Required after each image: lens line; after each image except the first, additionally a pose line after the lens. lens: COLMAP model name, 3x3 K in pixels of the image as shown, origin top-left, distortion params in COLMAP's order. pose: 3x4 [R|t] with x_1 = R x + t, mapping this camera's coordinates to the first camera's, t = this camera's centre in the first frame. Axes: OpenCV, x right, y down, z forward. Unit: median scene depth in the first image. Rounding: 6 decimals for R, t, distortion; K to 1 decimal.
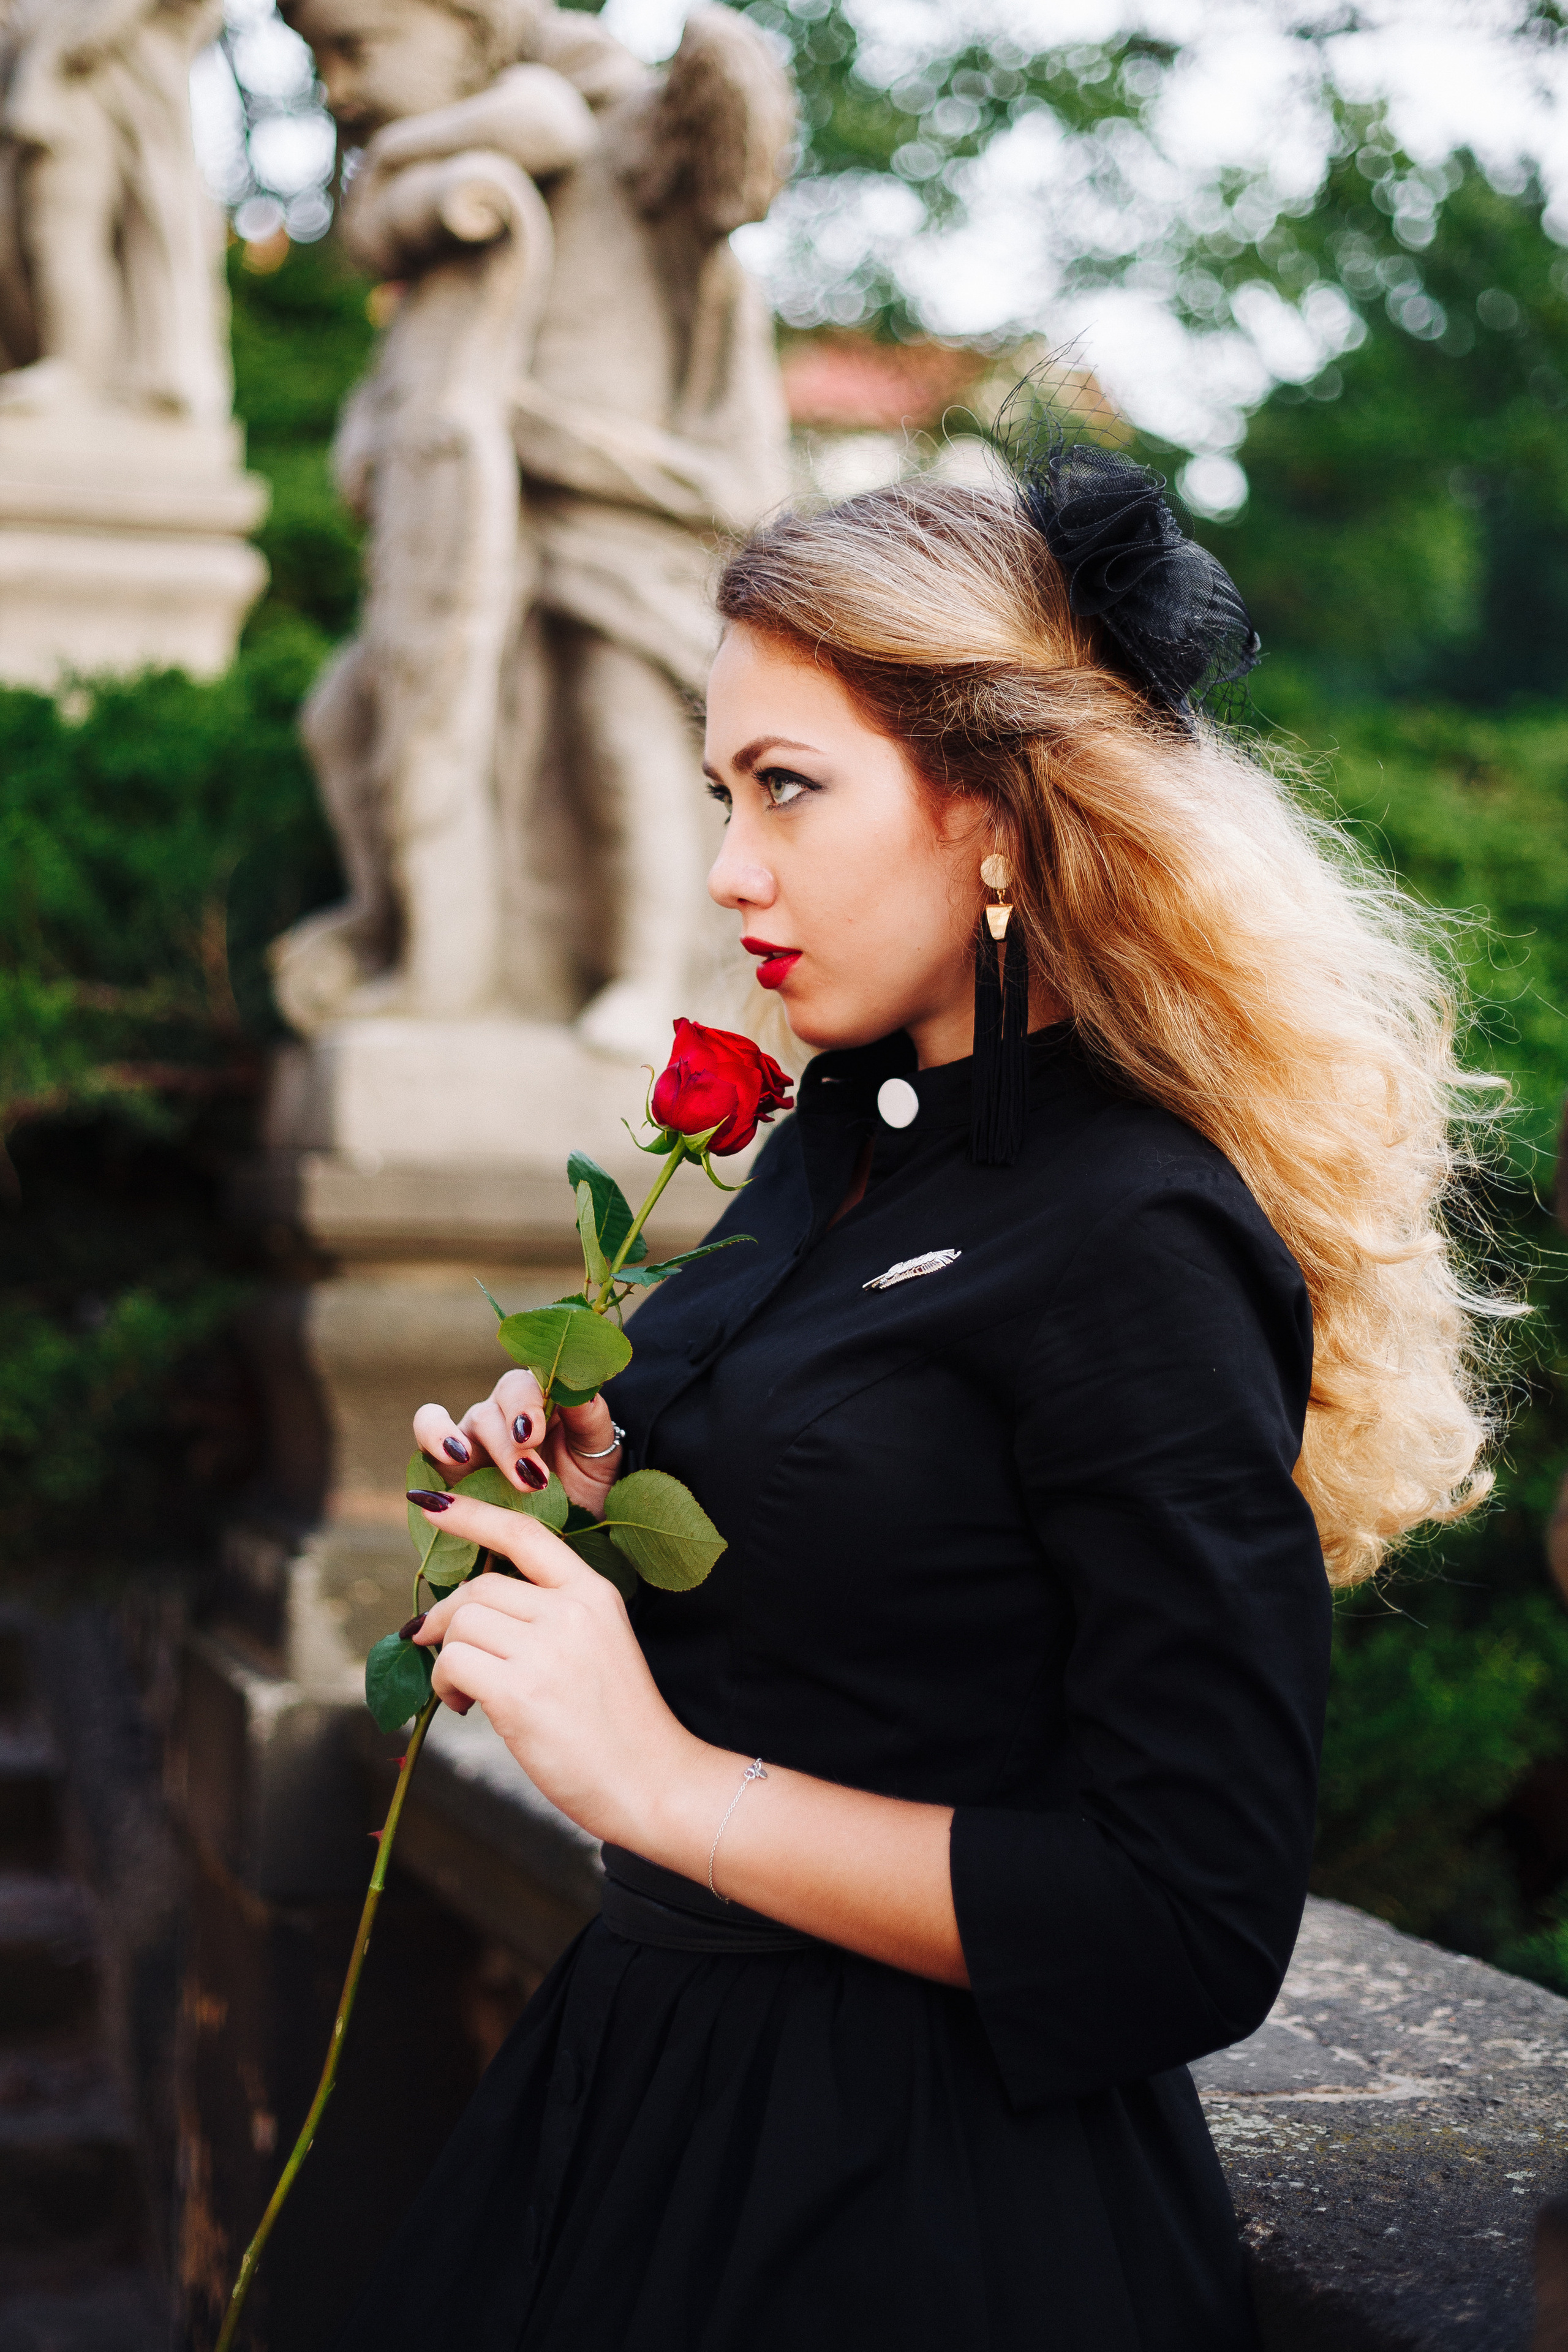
lens RADIAL K [[4144.6, 0, 794.7], [0, 4144.6, 1109.5], [0, 0, 1]] dist [0.258199, -1.802215]
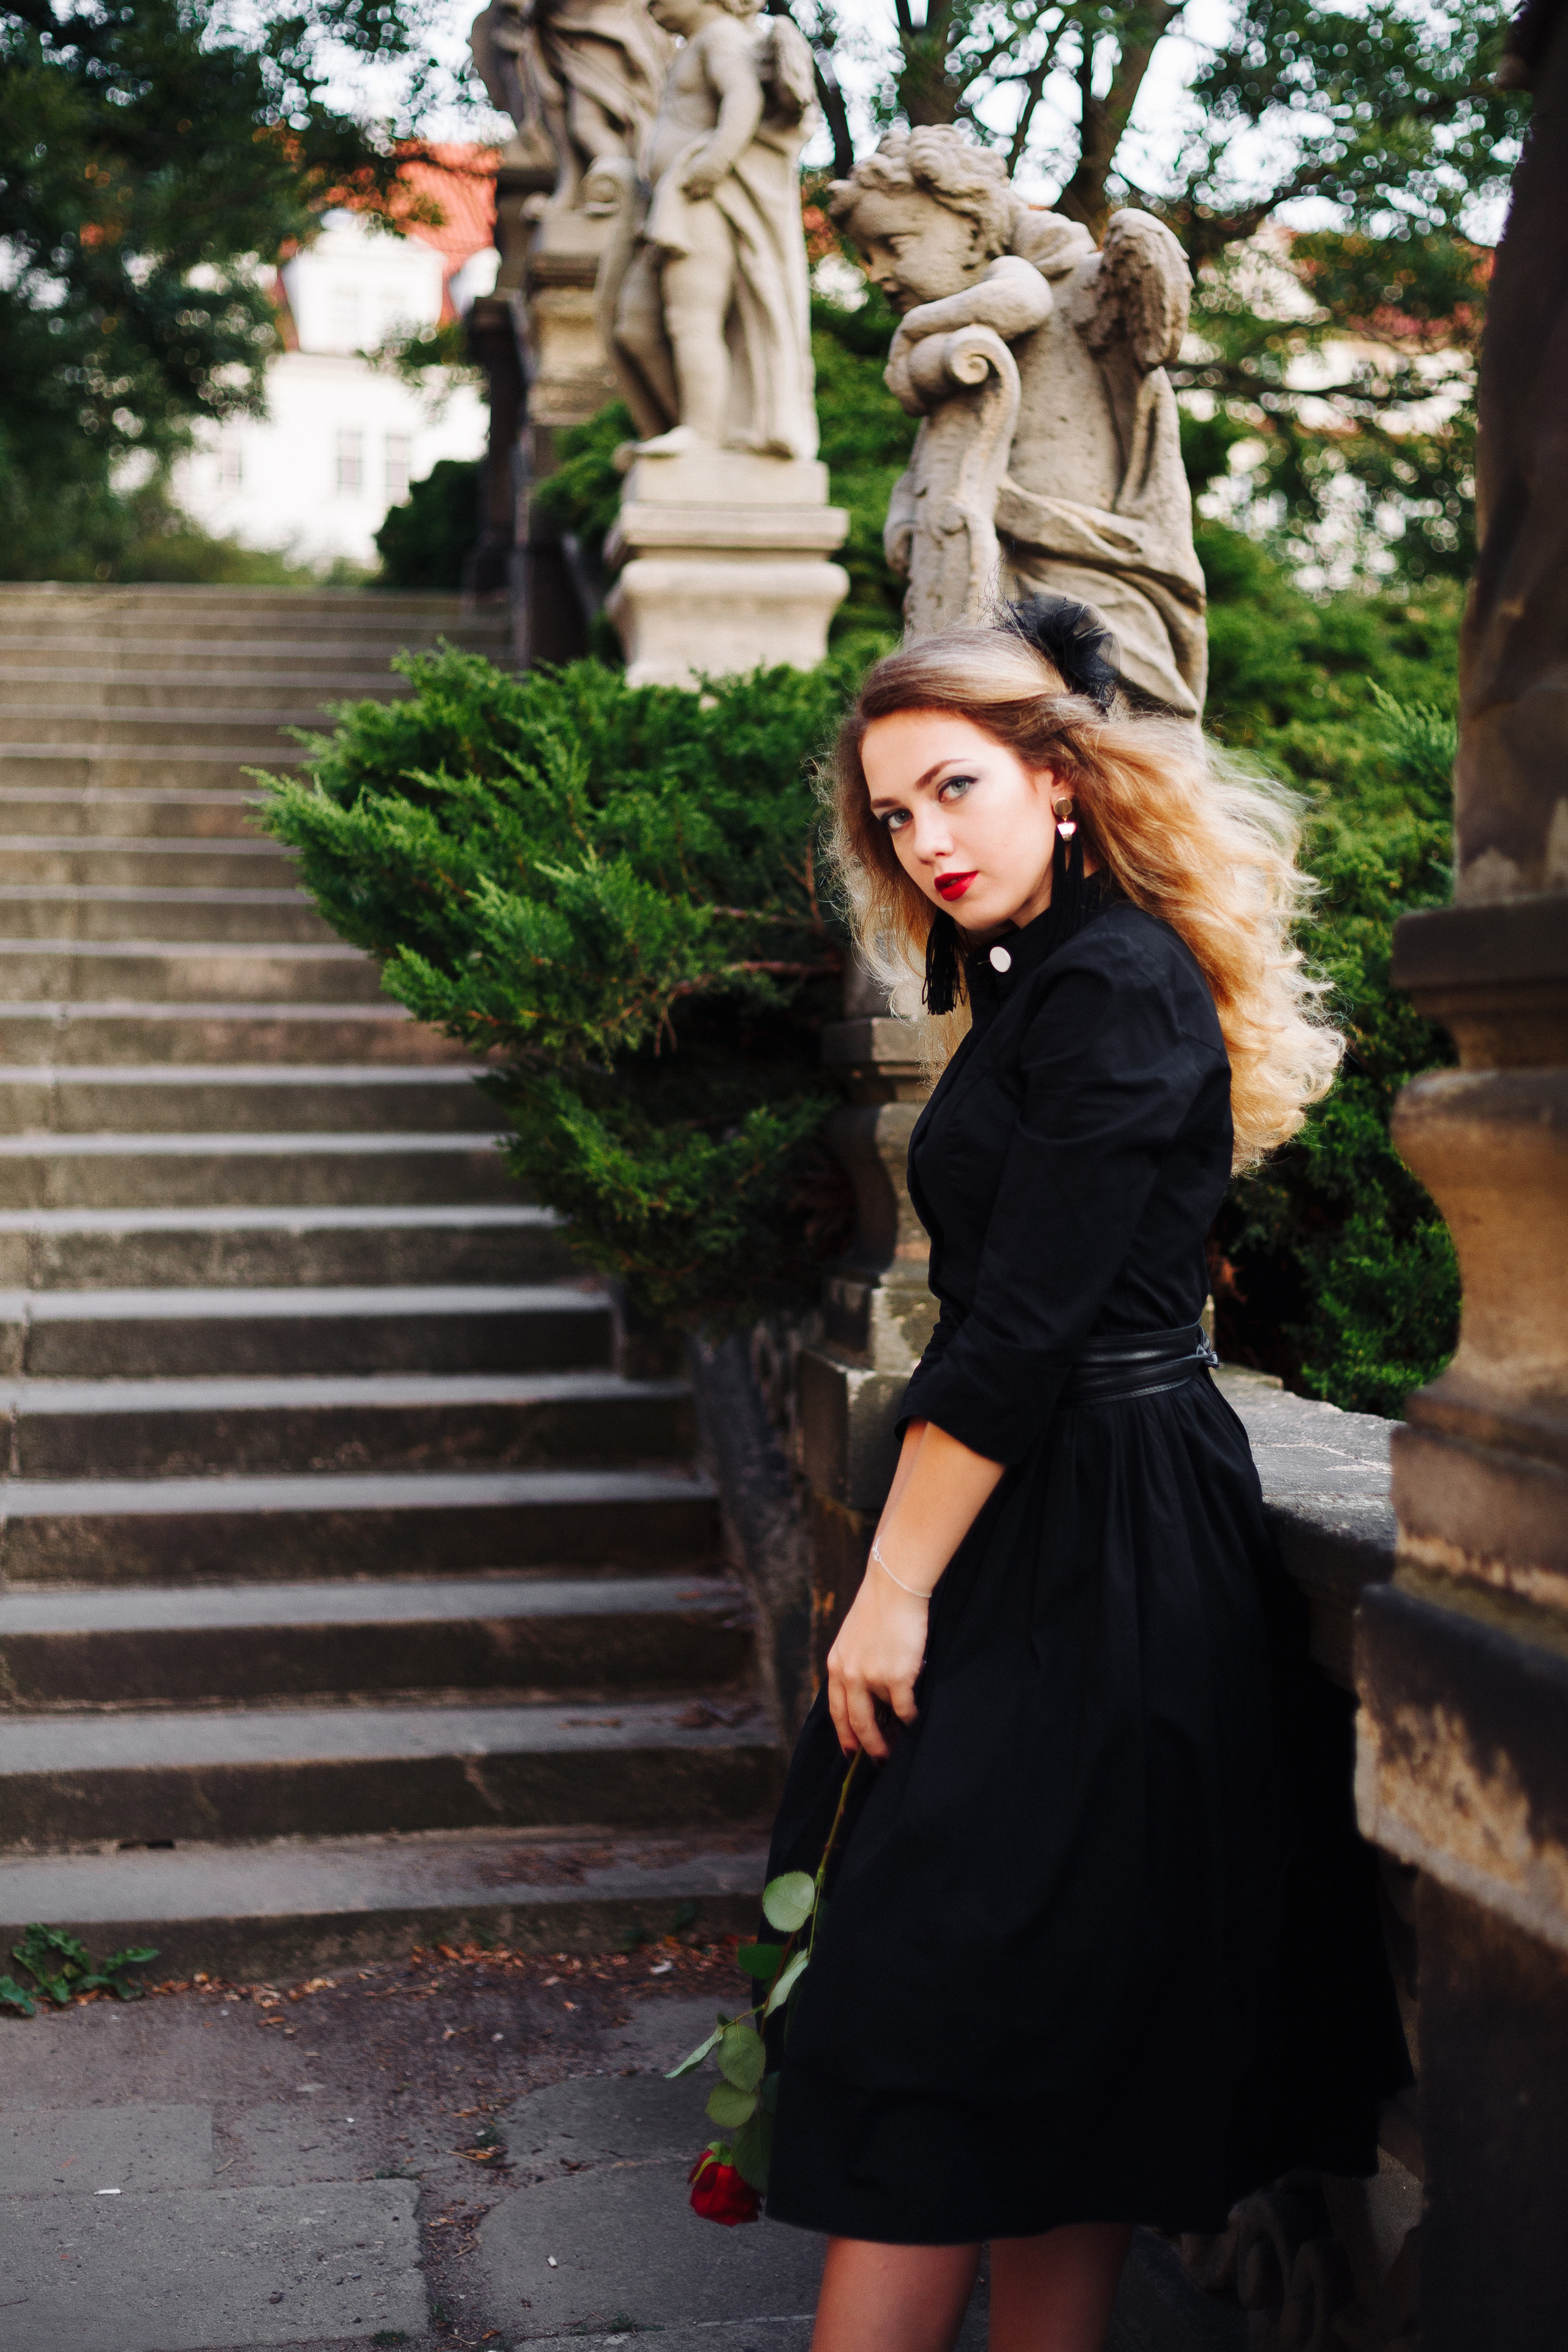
lens RADIAL K [[3910.1, 0, 791.6], [0, 3910.1, 1006.5], [0, 0, 1]] dist [0.152115, -0.855477]
pose [[0.988089, -0.028621, -0.151198, 0.060783], [0.028272, 0.999590, -0.004457, 0.013025], [0.151264, 0.000130, 0.988493, -0.354751]]
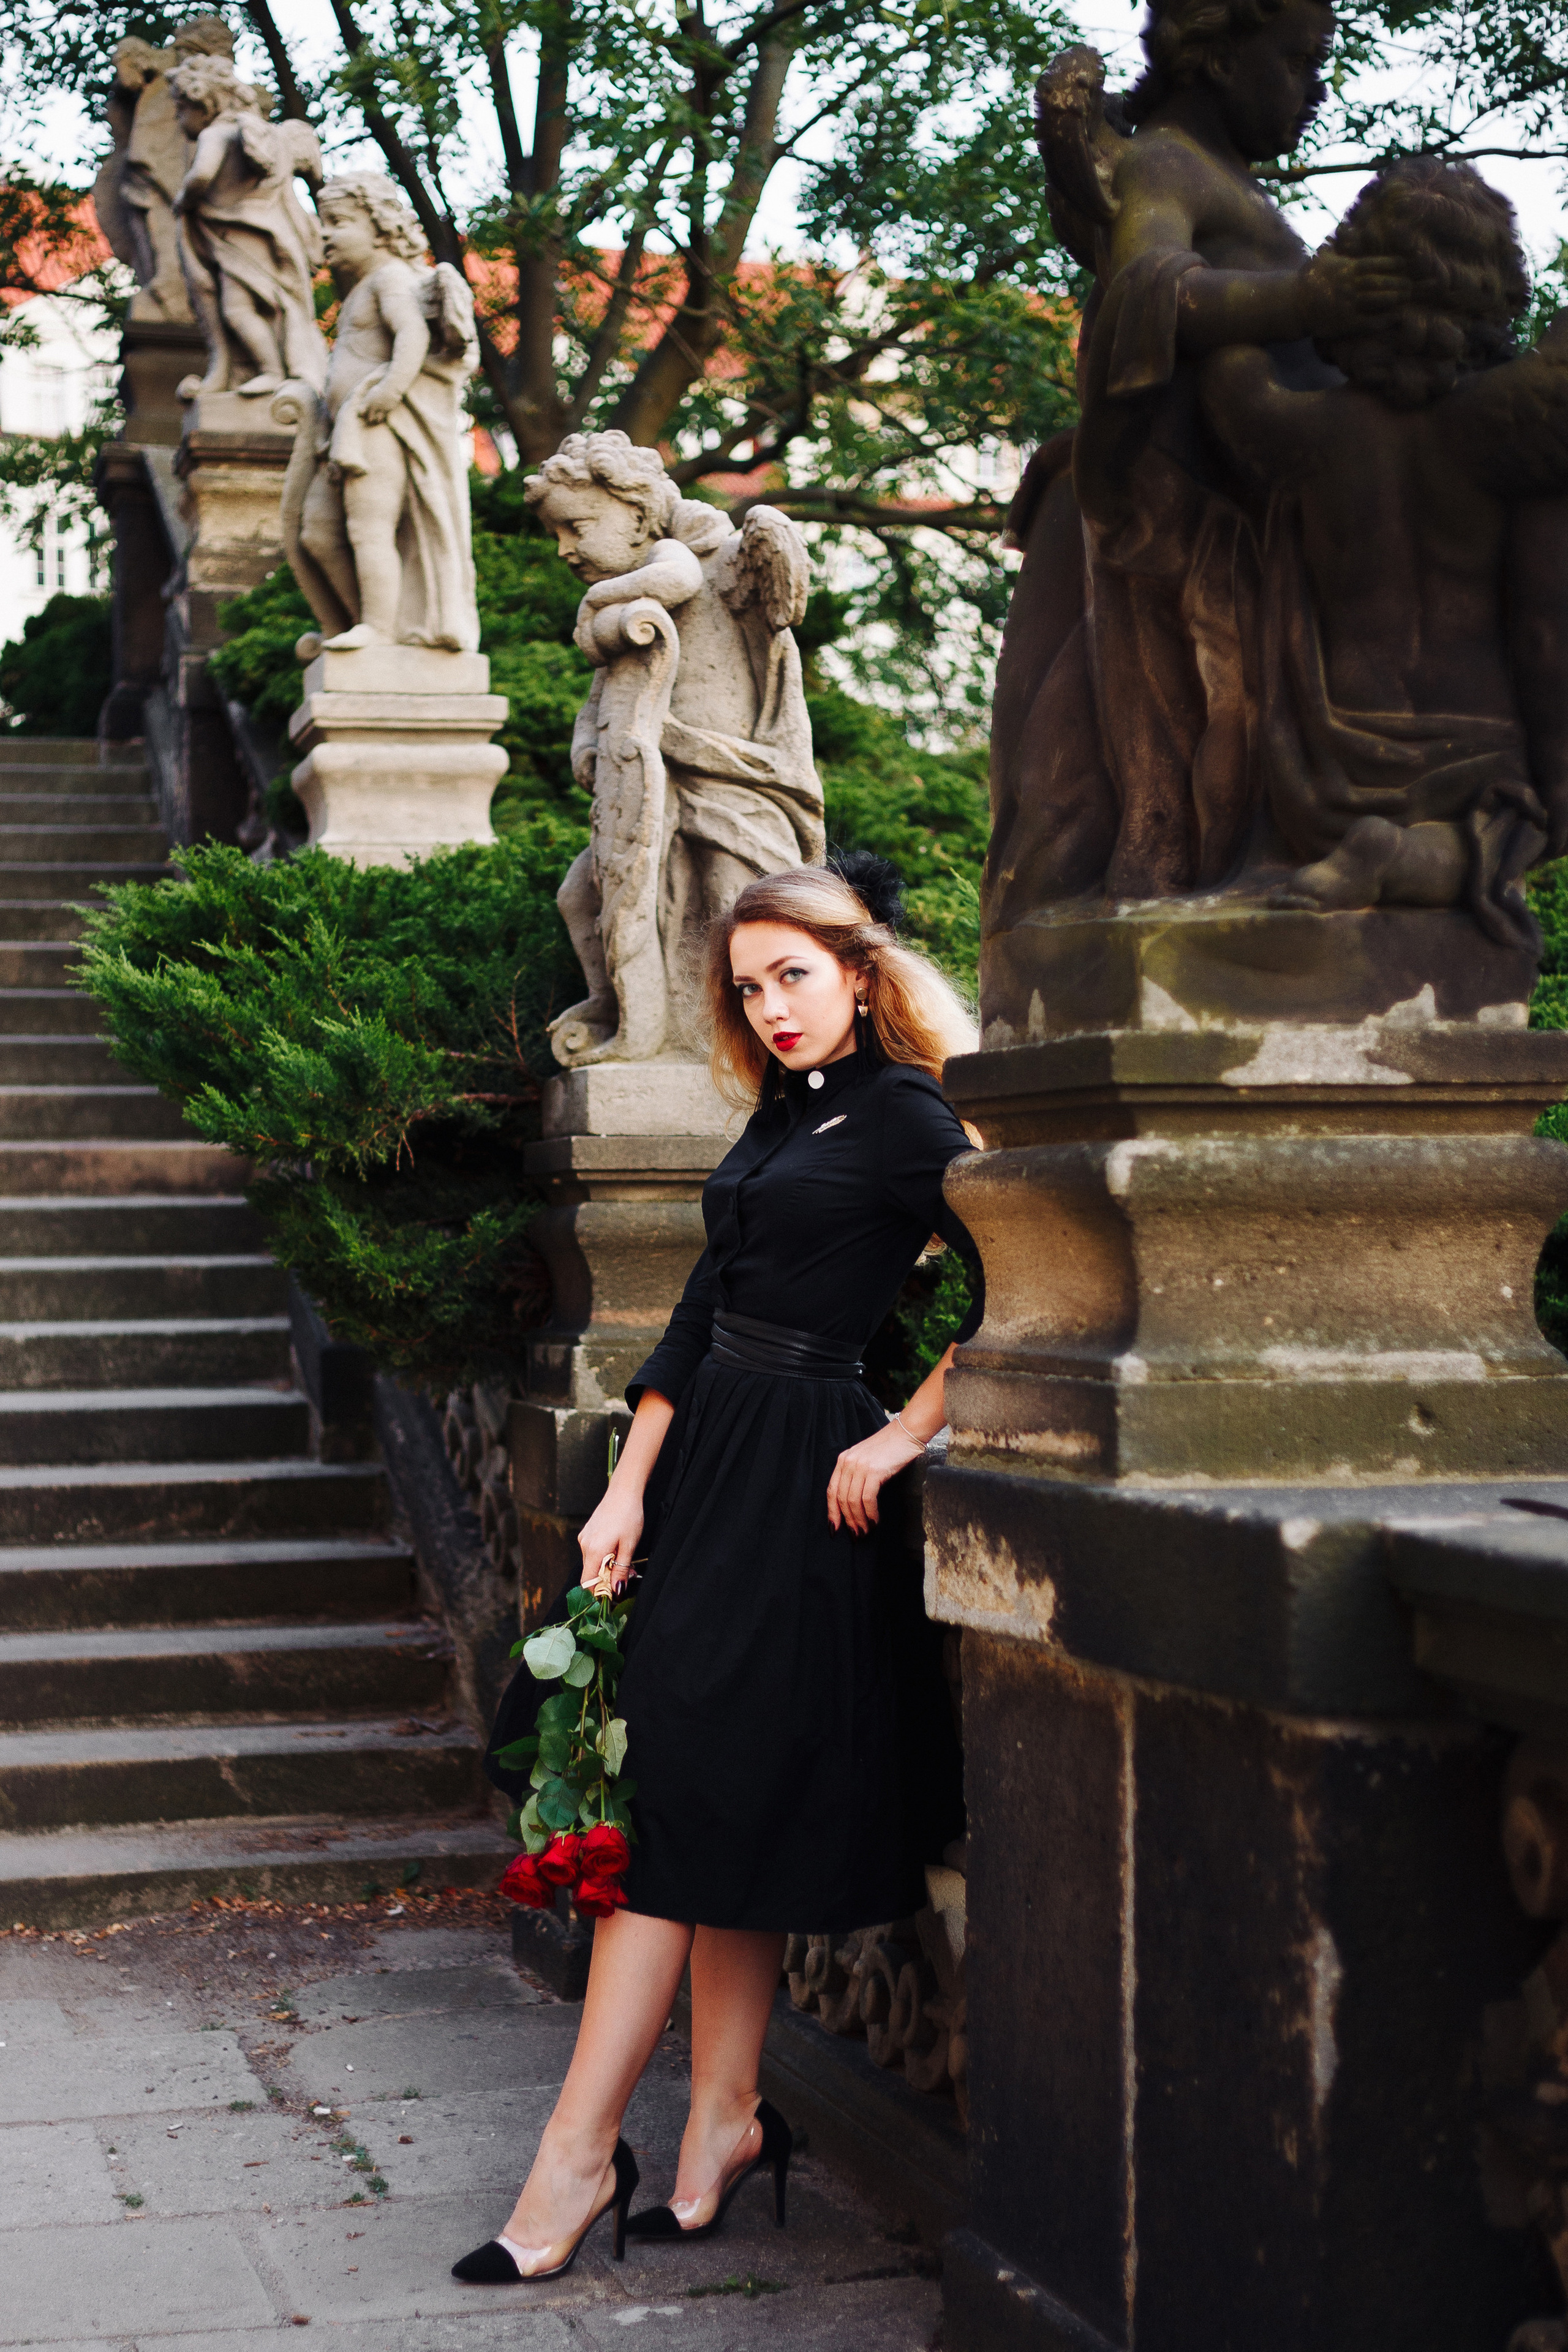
lens RADIAL K [[4144.6, 0, 794.7], [0, 4144.6, 1109.5], [0, 0, 1]] dist [0.258199, -1.802215]
pose [[0.997807, -0.039169, -0.053362, 0.081511], [0.038709, 0.999204, -0.009633, 0.021436], [0.053697, 0.007547, 0.998529, -0.839611]]
